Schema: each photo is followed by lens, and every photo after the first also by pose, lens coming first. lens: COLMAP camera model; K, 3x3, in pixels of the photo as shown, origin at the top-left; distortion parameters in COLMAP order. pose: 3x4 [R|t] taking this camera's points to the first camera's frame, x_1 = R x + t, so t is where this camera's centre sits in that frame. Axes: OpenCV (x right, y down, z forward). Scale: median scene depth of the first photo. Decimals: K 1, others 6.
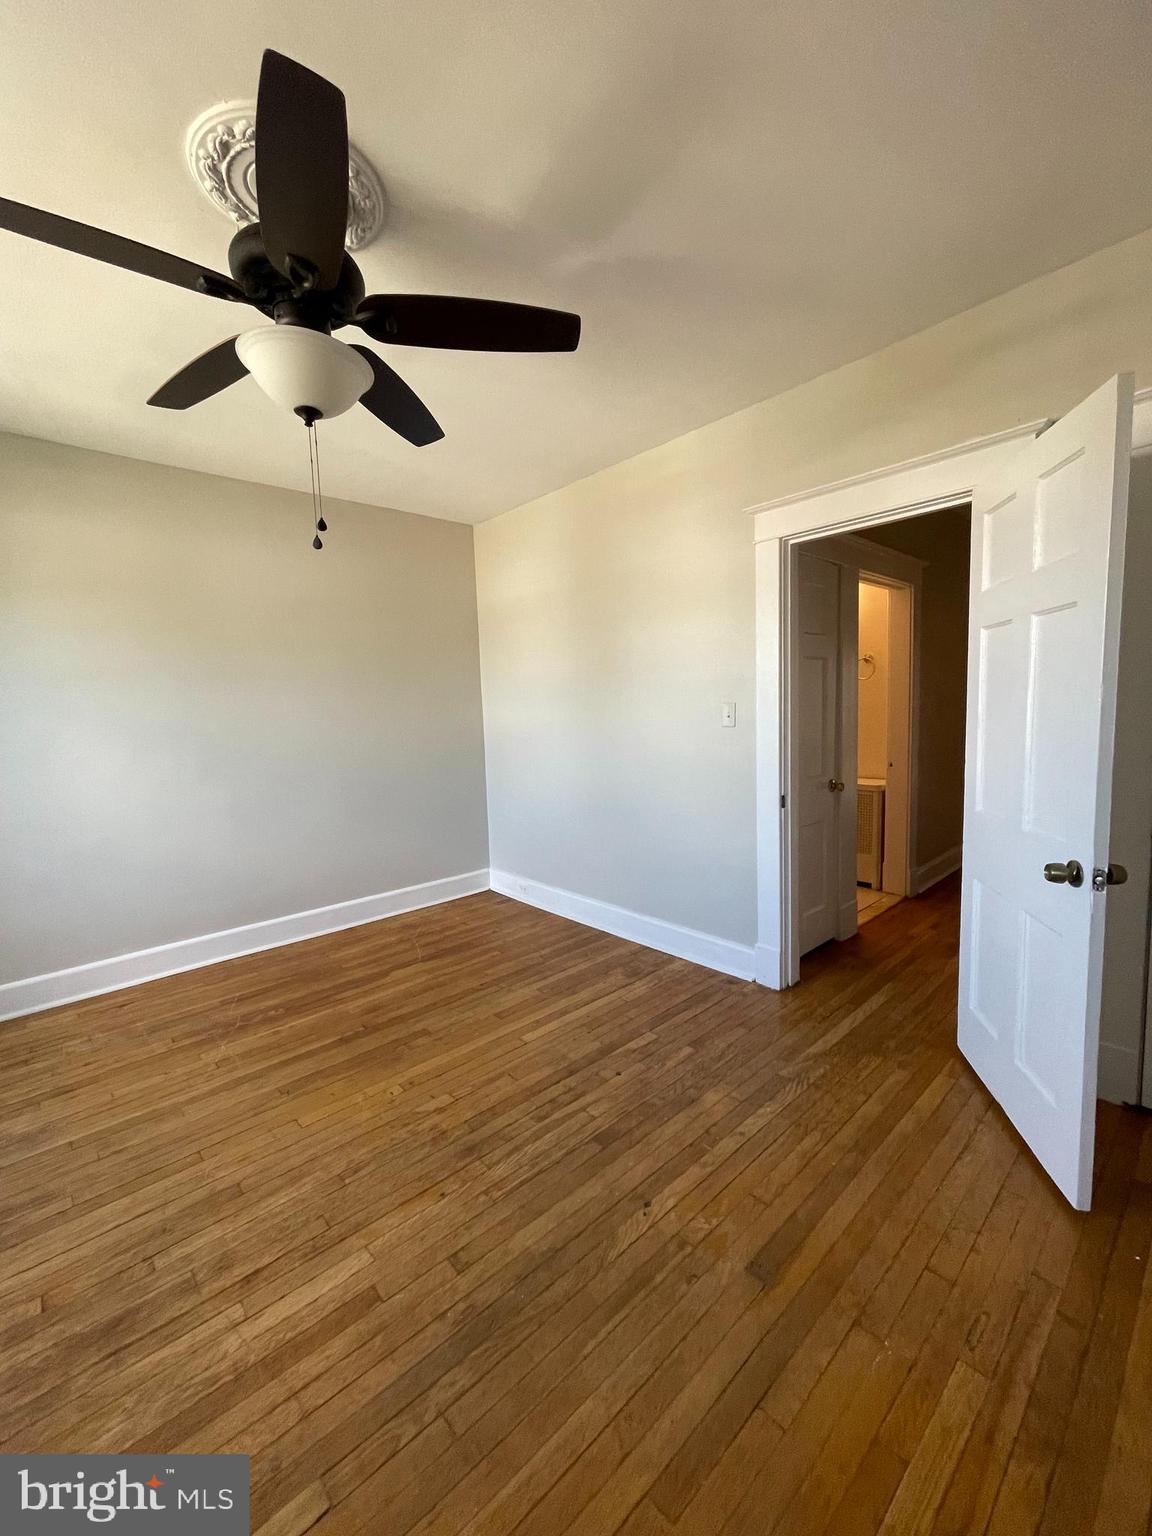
lens RADIAL K [[623.1, 0, 575.6], [0, 623.1, 772.0], [0, 0, 1]] dist [-0.006453, 0.000860]
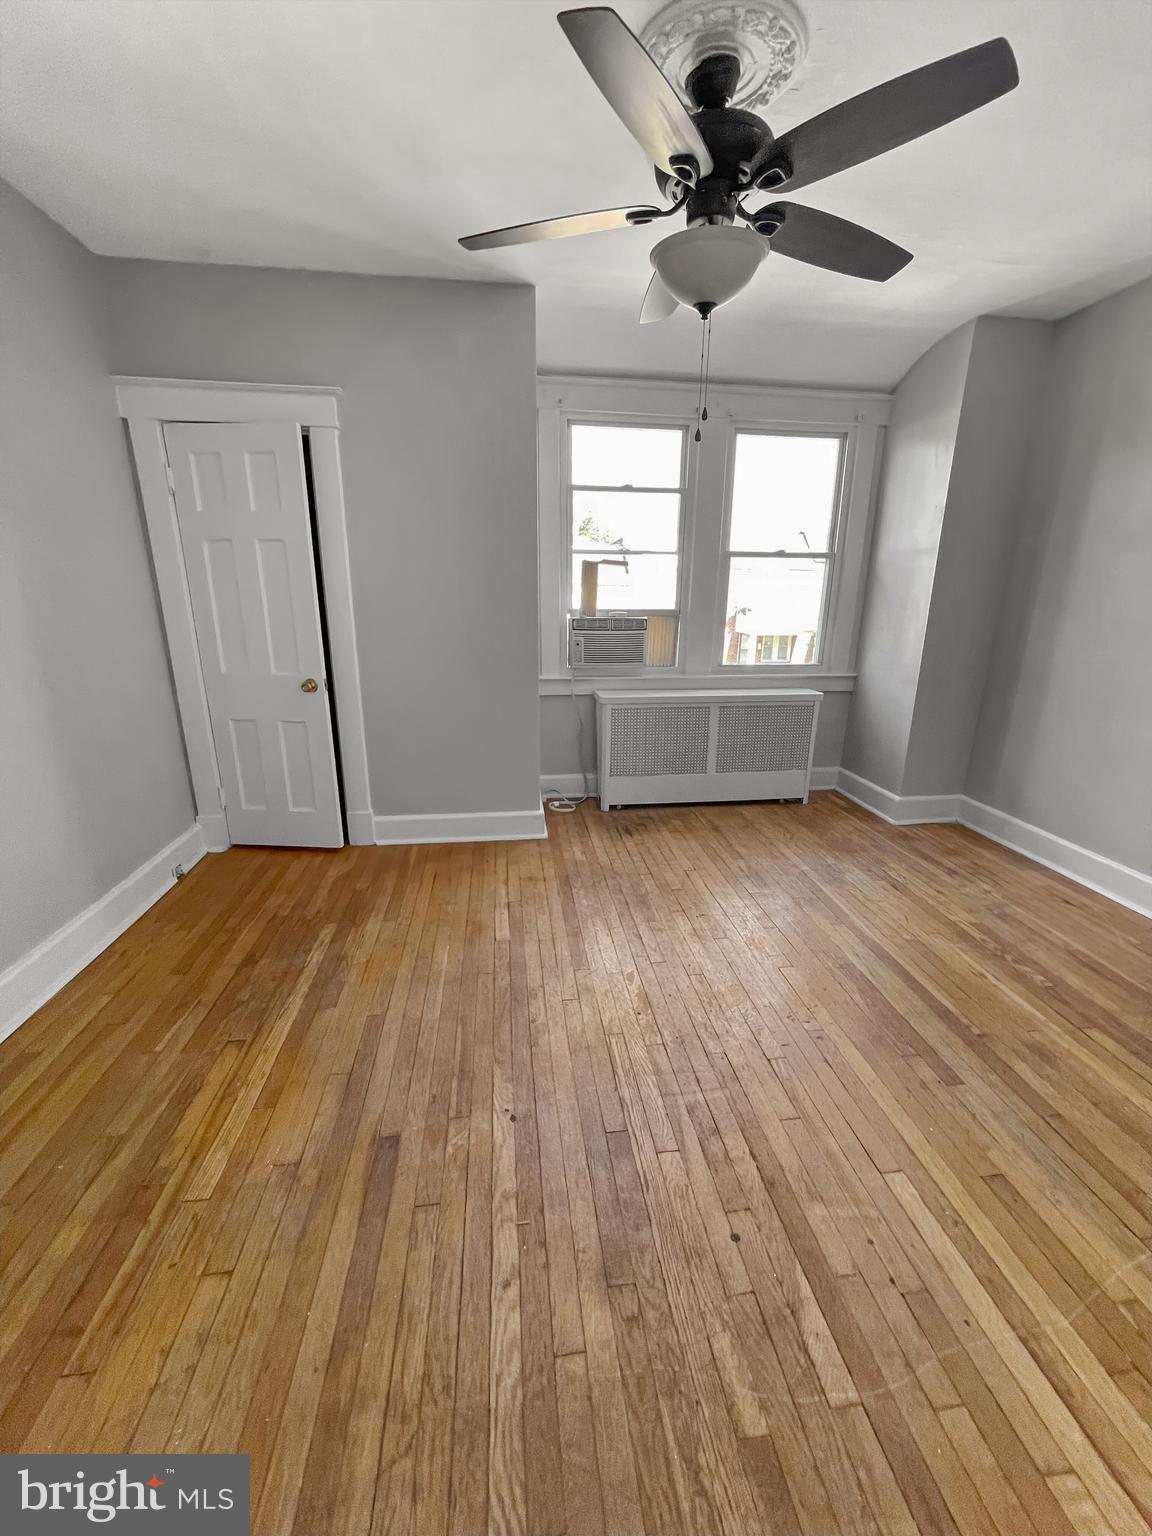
lens RADIAL K [[623.1, 0, 574.5], [0, 623.1, 764.7], [0, 0, 1]] dist [-0.006453, 0.000860]
pose [[-0.580615, 0.252415, -0.774062, 0.576948], [-0.069210, 0.931986, 0.355826, -0.155971], [0.811231, 0.260170, -0.523656, 1.227981]]
